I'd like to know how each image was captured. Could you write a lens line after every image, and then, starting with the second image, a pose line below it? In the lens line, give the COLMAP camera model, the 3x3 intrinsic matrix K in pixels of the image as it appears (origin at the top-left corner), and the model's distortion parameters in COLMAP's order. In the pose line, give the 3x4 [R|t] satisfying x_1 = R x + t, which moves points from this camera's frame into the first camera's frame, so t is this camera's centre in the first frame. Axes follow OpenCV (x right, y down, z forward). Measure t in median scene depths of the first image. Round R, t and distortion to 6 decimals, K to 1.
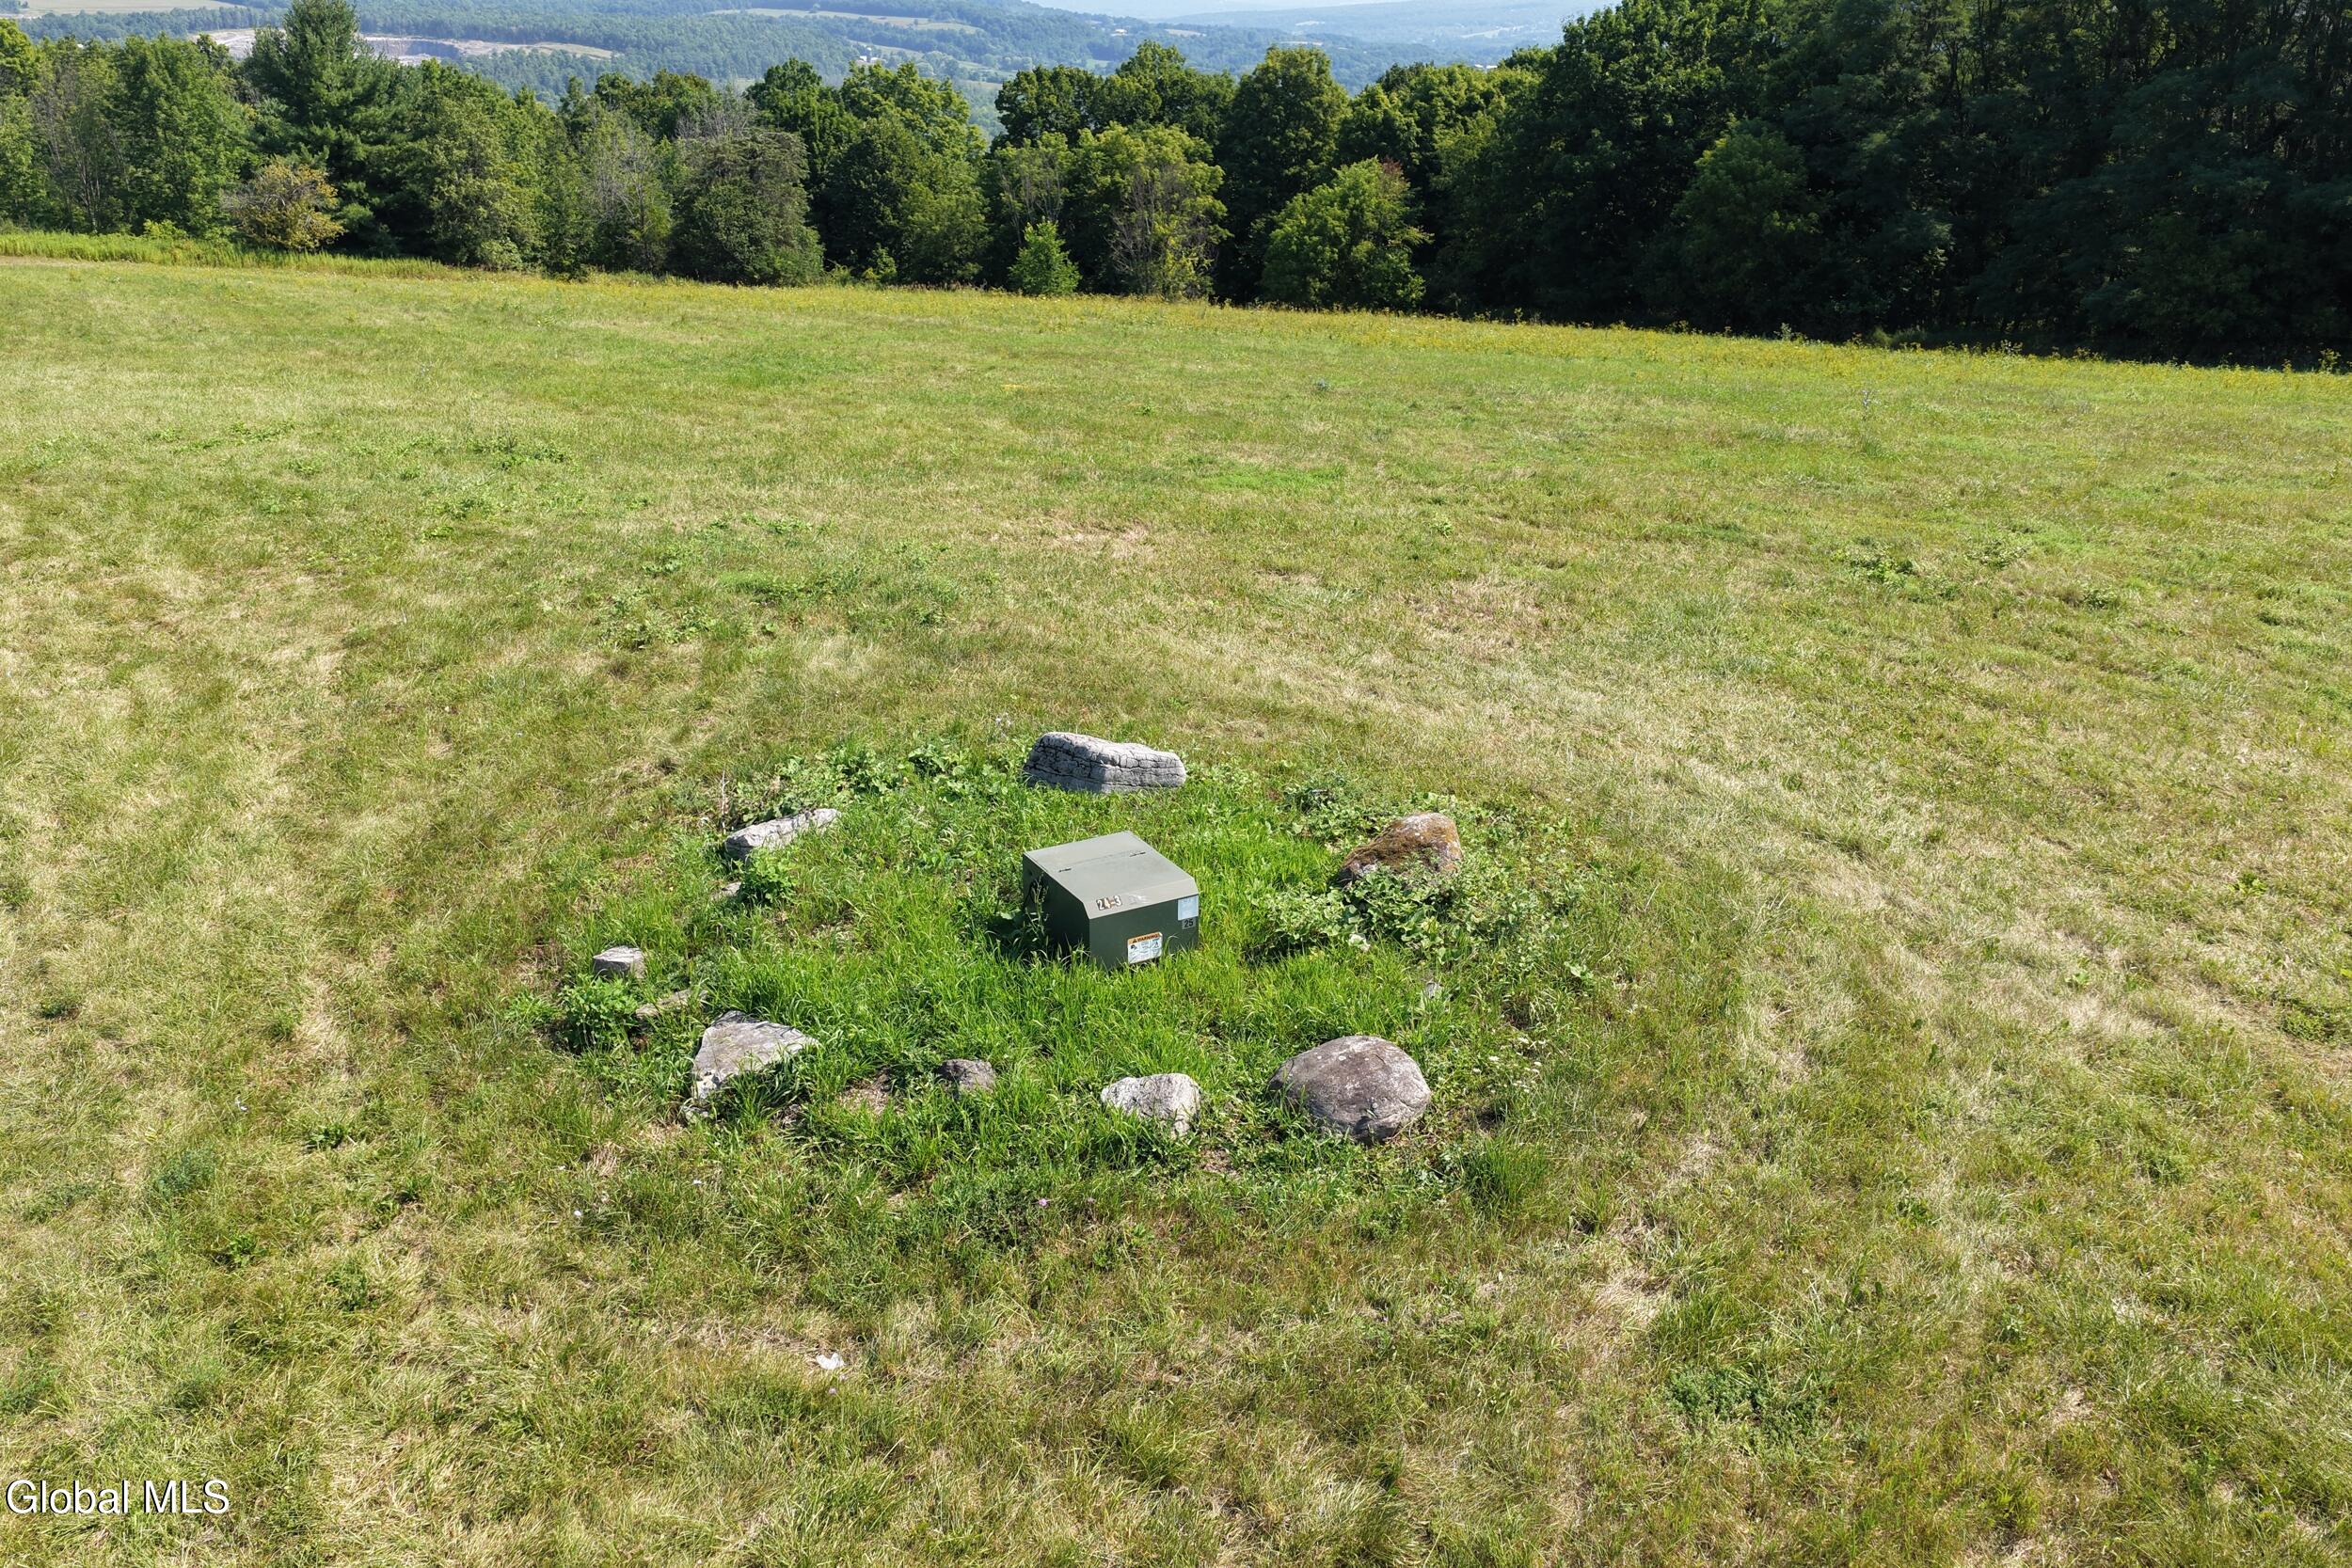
lens RADIAL K [[1950.6, 0, 1183.2], [0, 1950.6, 780.5], [0, 0, 1]] dist [-0.012308, 0.040476]
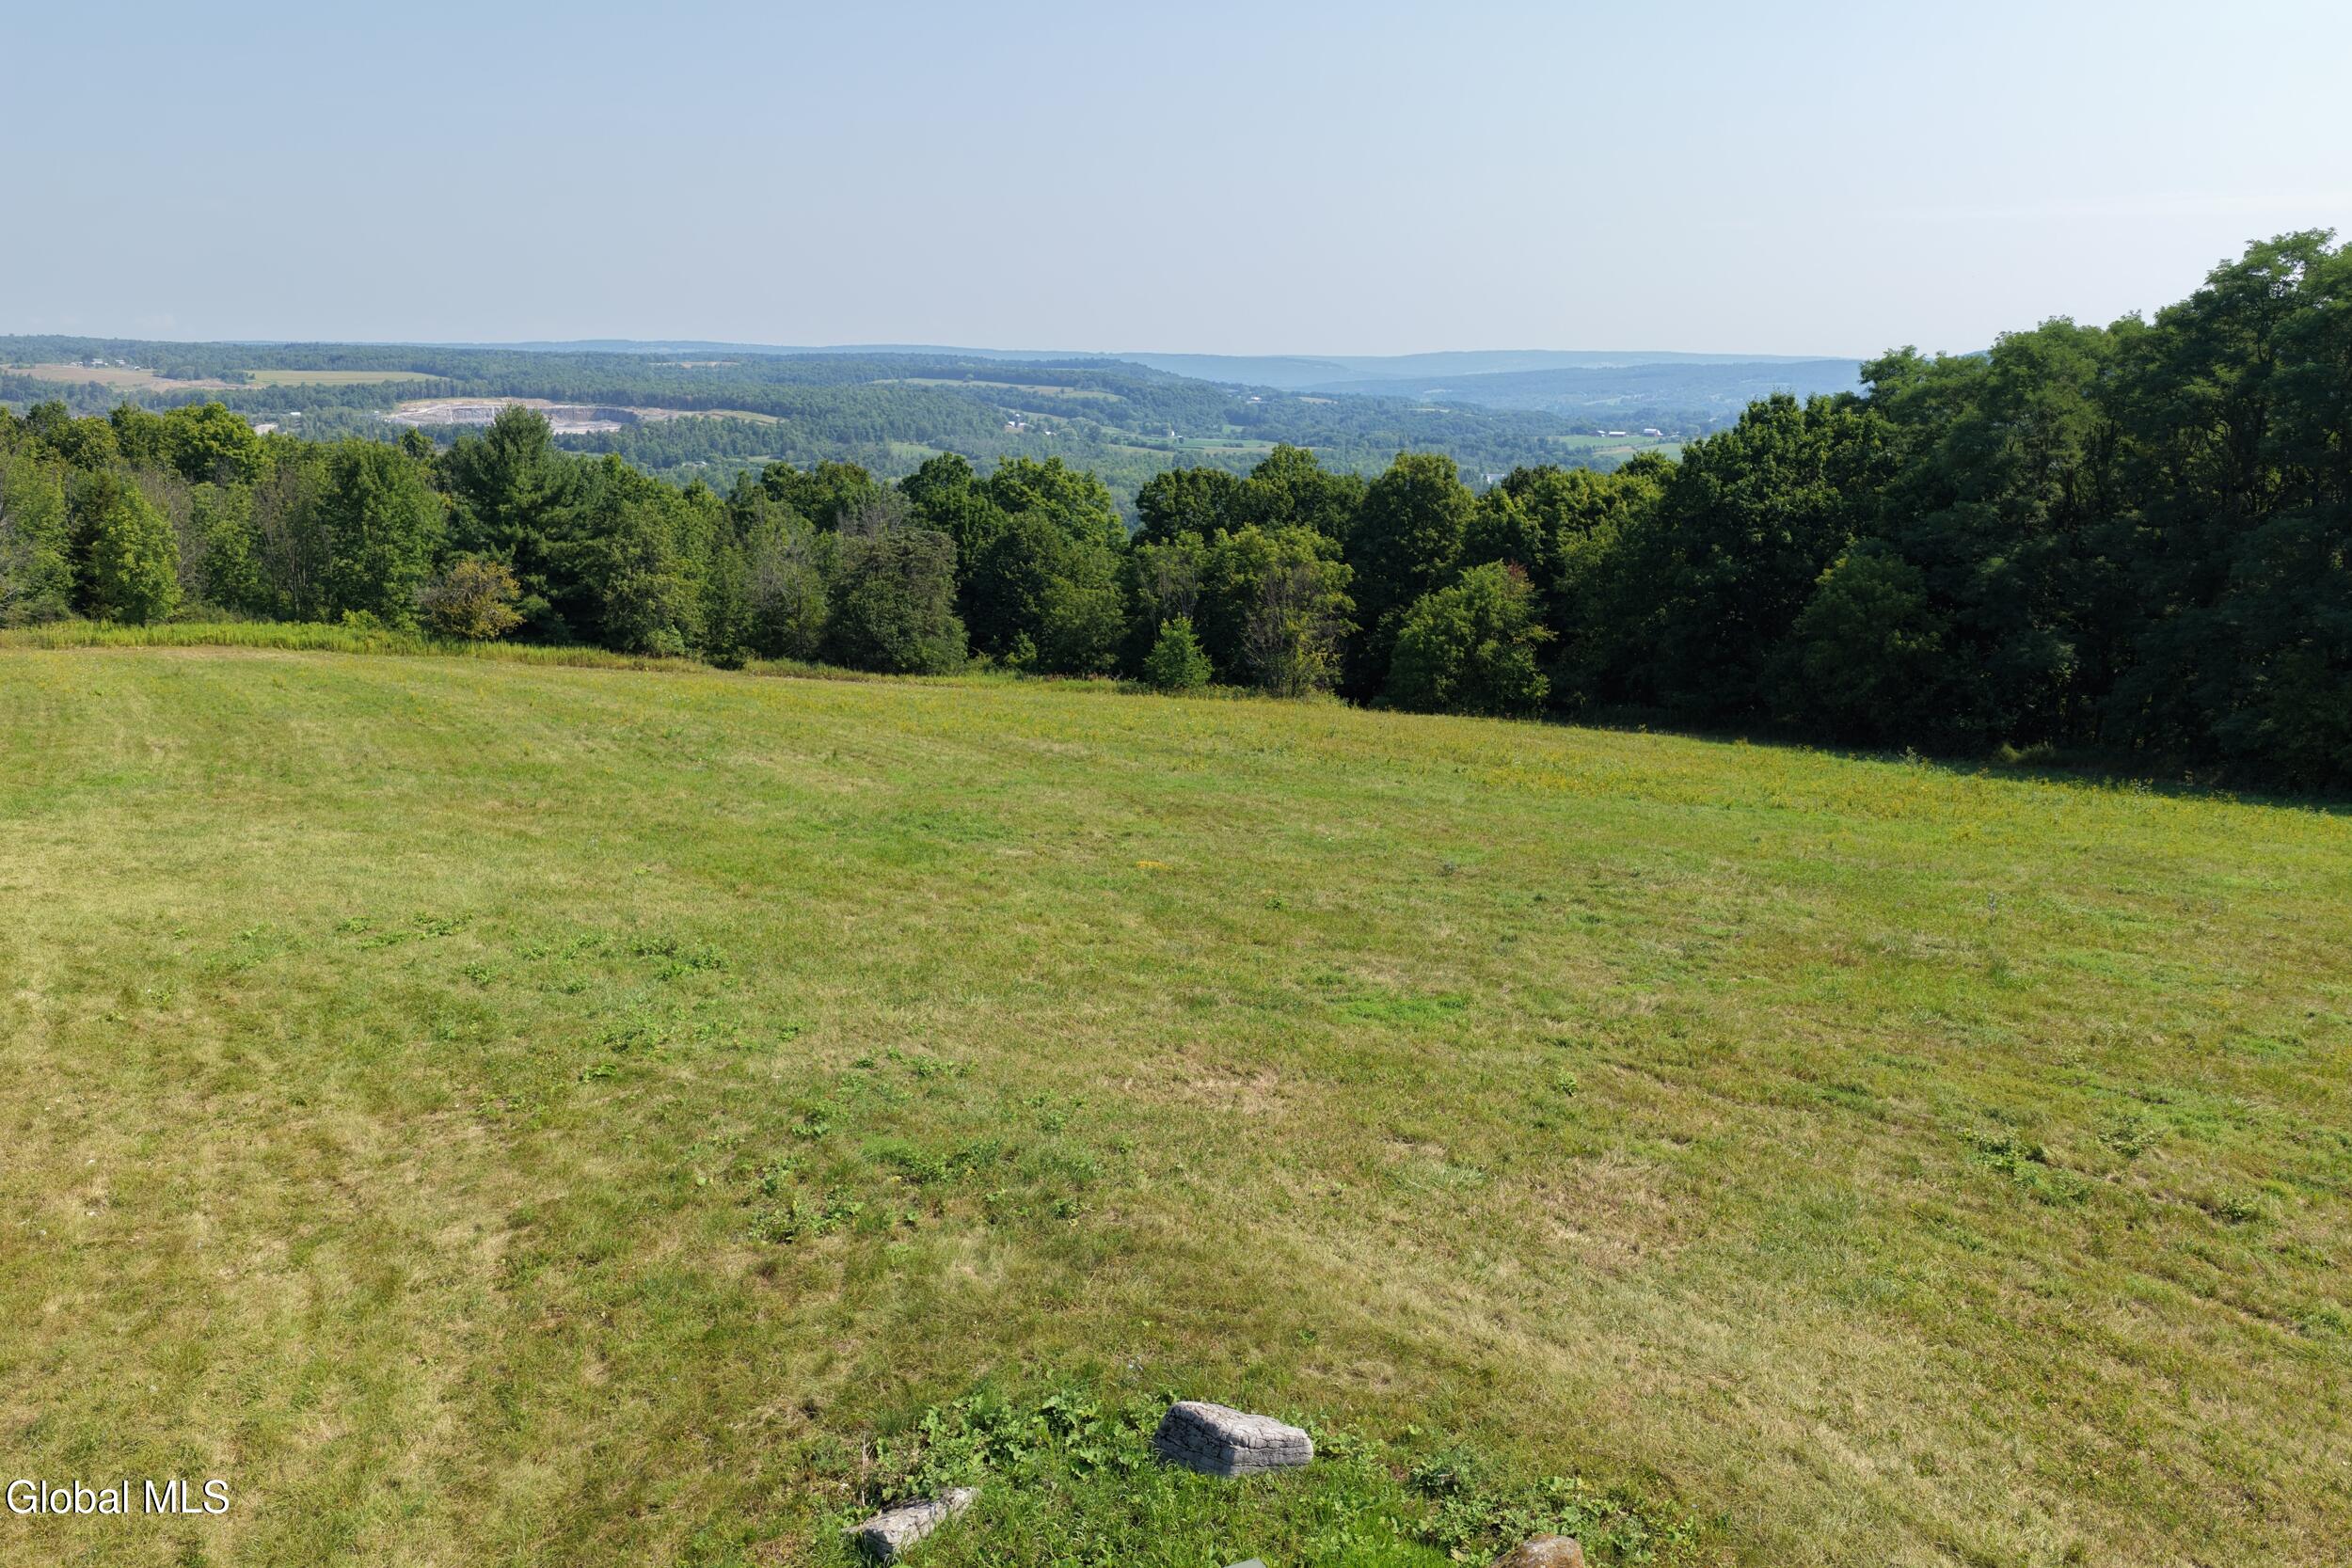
lens RADIAL K [[1950.6, 0, 1182.7], [0, 1950.6, 787.0], [0, 0, 1]] dist [-0.012308, 0.040476]
pose [[0.997781, 0.014080, -0.065072, -0.002993], [-0.024928, 0.985294, -0.169040, -0.096085], [0.061734, 0.170287, 0.983459, -0.035550]]
